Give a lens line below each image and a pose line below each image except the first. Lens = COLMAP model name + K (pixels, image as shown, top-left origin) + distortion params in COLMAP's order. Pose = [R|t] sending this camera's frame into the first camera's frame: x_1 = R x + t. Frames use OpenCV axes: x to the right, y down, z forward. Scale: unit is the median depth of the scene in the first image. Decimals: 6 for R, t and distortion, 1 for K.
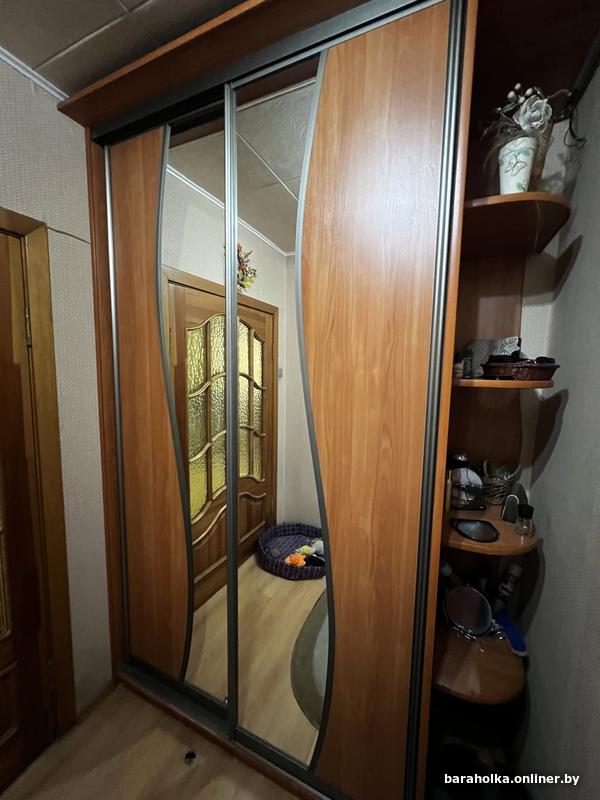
lens RADIAL K [[321.1, 0, 298.8], [0, 321.1, 400.7], [0, 0, 1]] dist [-0.003793, -0.000368]
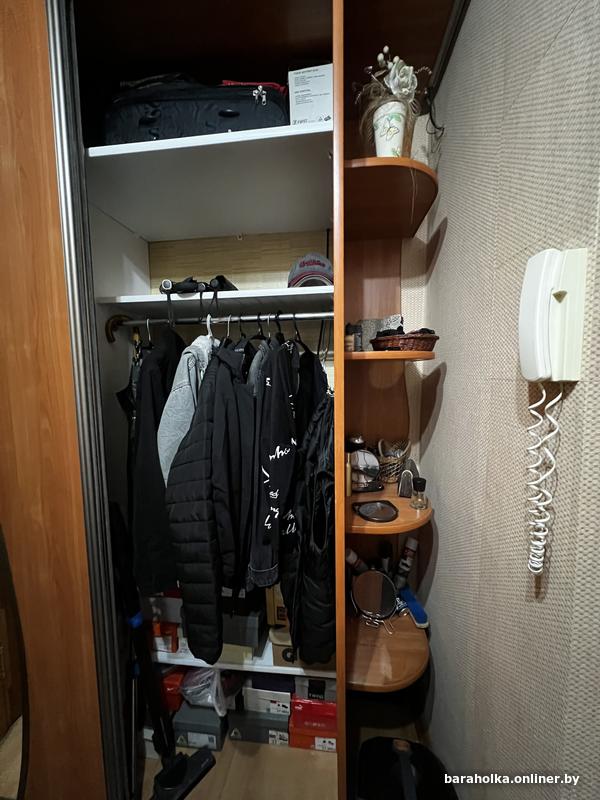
lens RADIAL K [[321.1, 0, 300.0], [0, 321.1, 399.2], [0, 0, 1]] dist [-0.003793, -0.000368]
pose [[0.952006, -0.058536, 0.300431, 0.058417], [0.064192, 0.997897, -0.008981, 0.058672], [-0.299274, 0.027835, 0.953761, 0.131439]]
